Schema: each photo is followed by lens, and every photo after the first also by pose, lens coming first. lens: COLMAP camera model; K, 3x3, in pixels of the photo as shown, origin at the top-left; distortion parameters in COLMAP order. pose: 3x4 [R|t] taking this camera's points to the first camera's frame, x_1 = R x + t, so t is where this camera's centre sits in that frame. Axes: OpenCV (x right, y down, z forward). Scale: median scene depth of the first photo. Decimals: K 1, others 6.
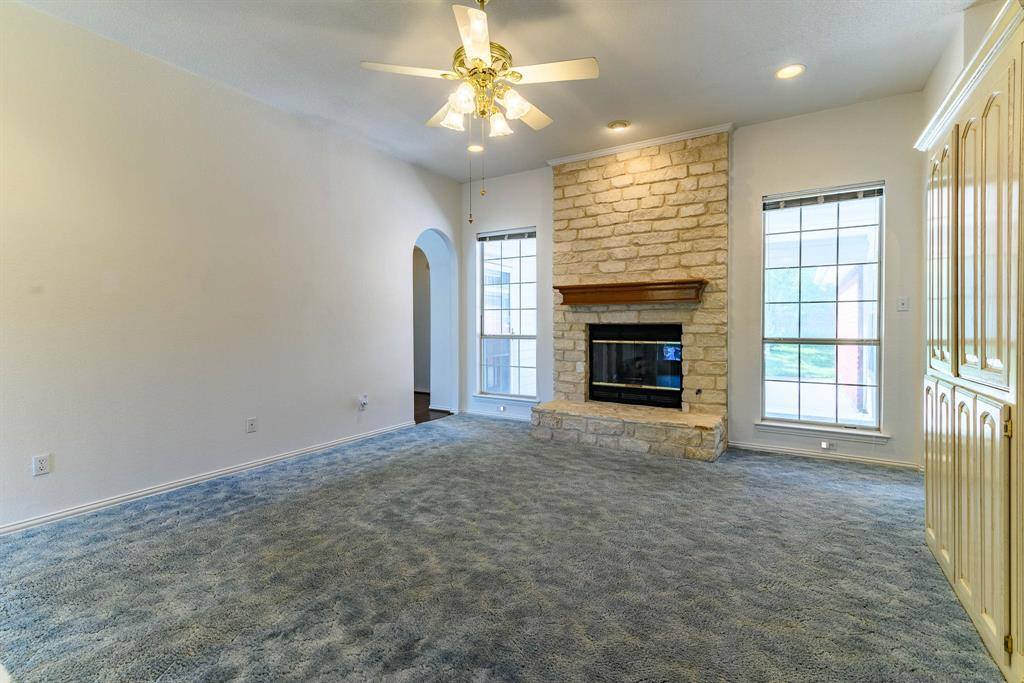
lens RADIAL K [[469.1, 0, 512.6], [0, 469.1, 329.2], [0, 0, 1]] dist [0.018720, -0.003283]
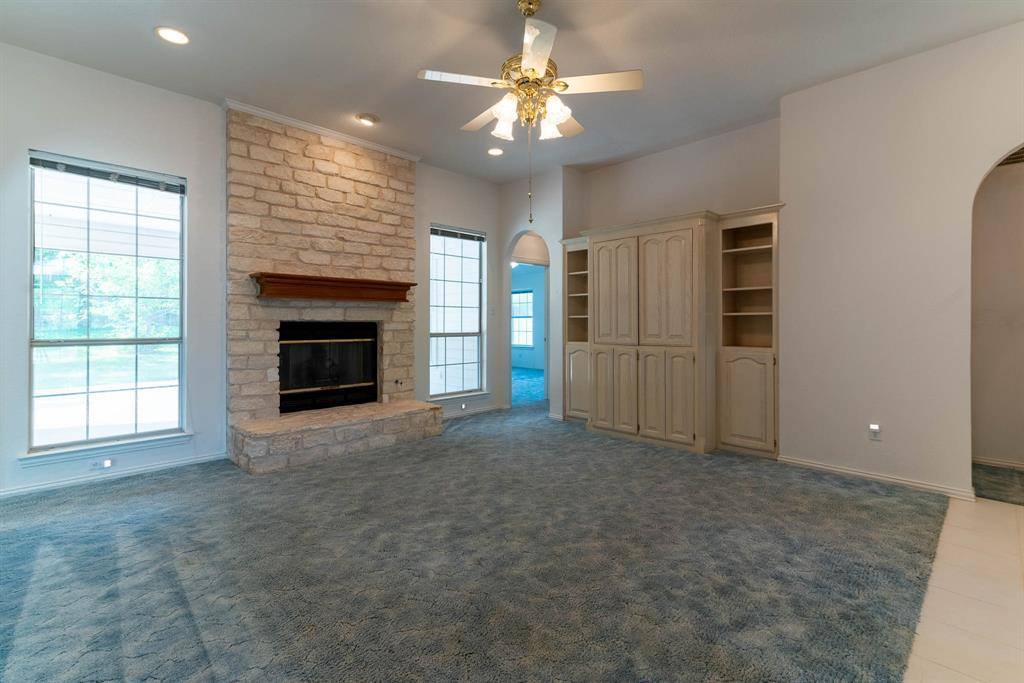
lens RADIAL K [[469.1, 0, 520.6], [0, 469.1, 321.2], [0, 0, 1]] dist [0.018720, -0.003283]
pose [[0.229426, 0.005418, 0.973311, -0.612890], [0.008225, 0.999938, -0.007506, -0.001724], [-0.973291, 0.009728, 0.229367, 0.441262]]
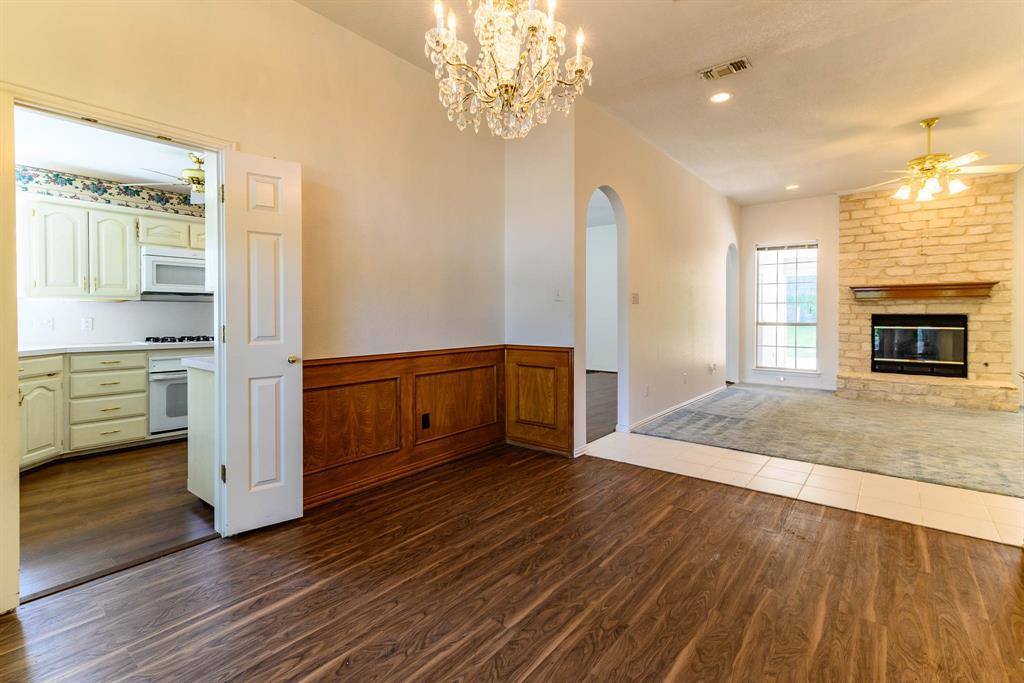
lens RADIAL K [[469.1, 0, 517.6], [0, 469.1, 319.8], [0, 0, 1]] dist [0.018720, -0.003283]
pose [[0.993451, 0.002563, -0.114234, -0.761789], [-0.002534, 0.999997, 0.000398, 0.007367], [0.114235, -0.000106, 0.993454, -0.495831]]
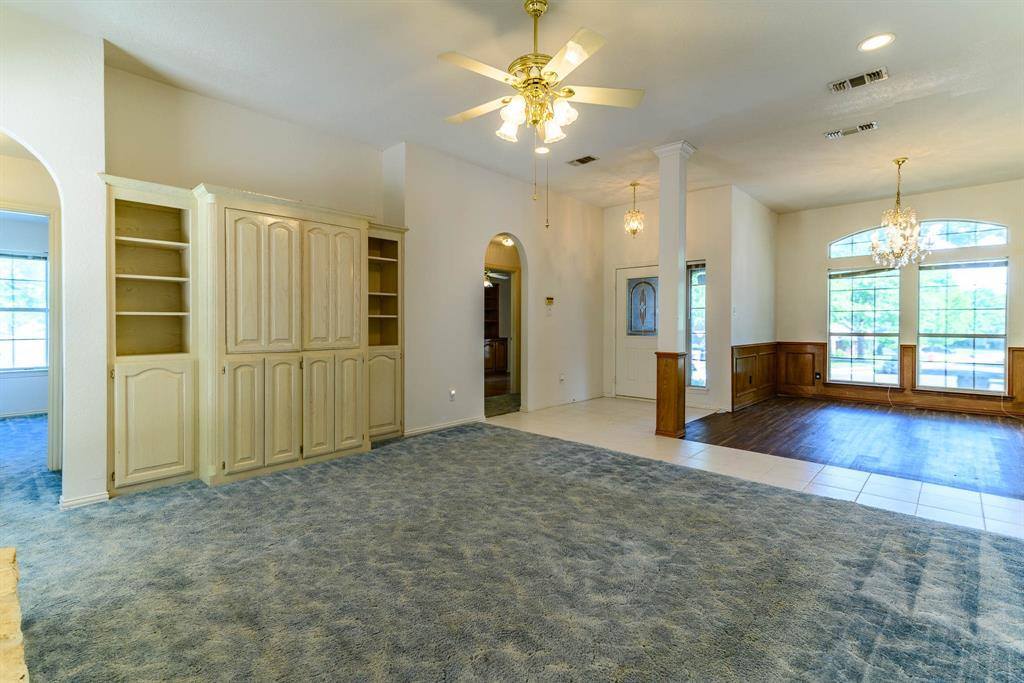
lens RADIAL K [[469.1, 0, 511.2], [0, 469.1, 326.9], [0, 0, 1]] dist [0.018720, -0.003283]
pose [[-0.980066, -0.001674, 0.198666, -0.123033], [0.001424, 0.999880, 0.015453, -0.011303], [-0.198668, 0.015428, -0.979945, 1.156198]]
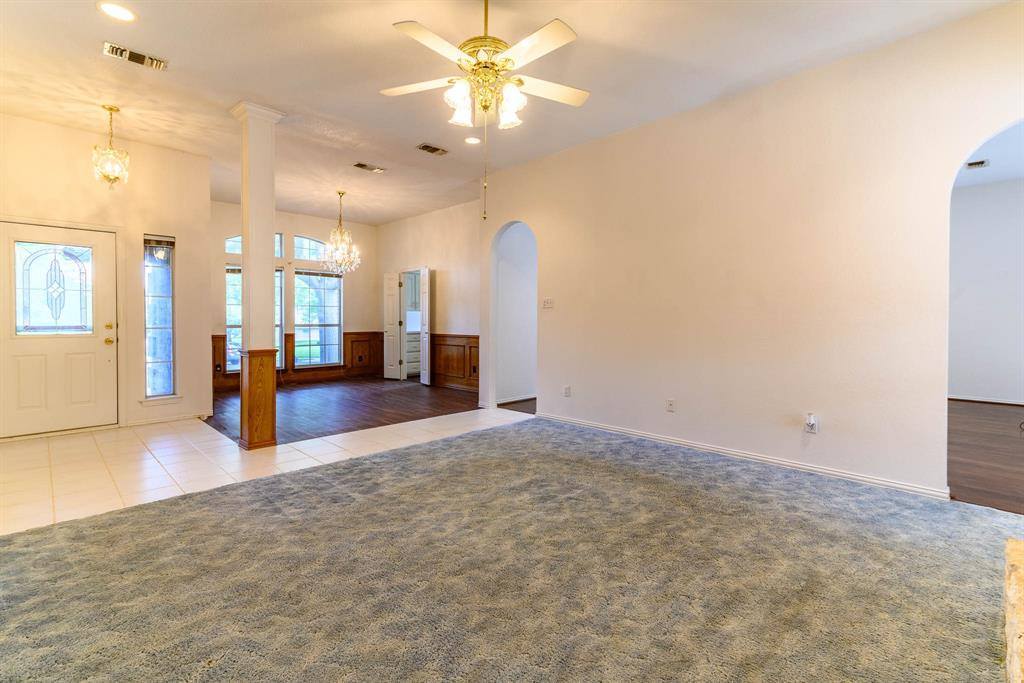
lens RADIAL K [[469.1, 0, 524.2], [0, 469.1, 317.1], [0, 0, 1]] dist [0.018720, -0.003283]
pose [[-0.218900, -0.000797, -0.975747, 0.520507], [-0.010835, 0.999940, 0.001614, -0.006551], [0.975687, 0.010925, -0.218896, 0.739990]]
